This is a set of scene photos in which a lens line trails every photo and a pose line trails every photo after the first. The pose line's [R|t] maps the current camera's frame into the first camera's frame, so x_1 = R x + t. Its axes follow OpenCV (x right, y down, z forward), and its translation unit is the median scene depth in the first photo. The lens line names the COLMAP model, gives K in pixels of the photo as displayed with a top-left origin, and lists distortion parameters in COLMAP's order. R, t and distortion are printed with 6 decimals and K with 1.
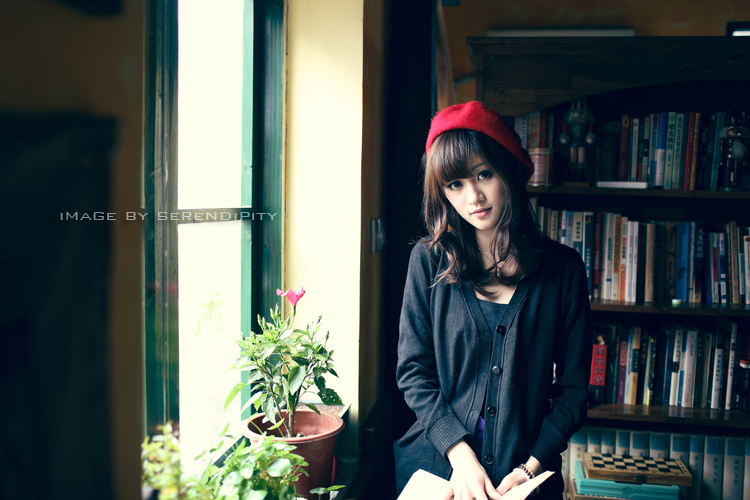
lens RADIAL K [[754.9, 0, 375.7], [0, 754.9, 251.9], [0, 0, 1]] dist [-0.028631, 0.000000]
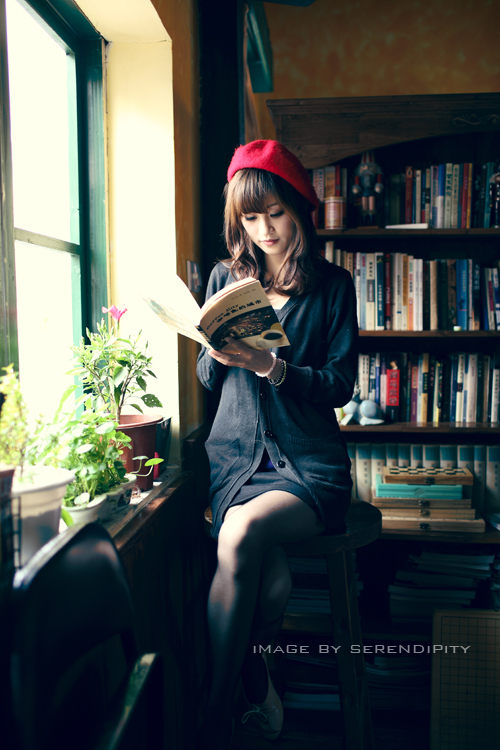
lens RADIAL K [[754.9, 0, 249.1], [0, 754.9, 374.5], [0, 0, 1]] dist [-0.028631, 0.000000]
pose [[0.998723, -0.032192, 0.038947, 0.036672], [0.031934, 0.999464, 0.007219, 0.119738], [-0.039159, -0.005967, 0.999215, -0.136768]]
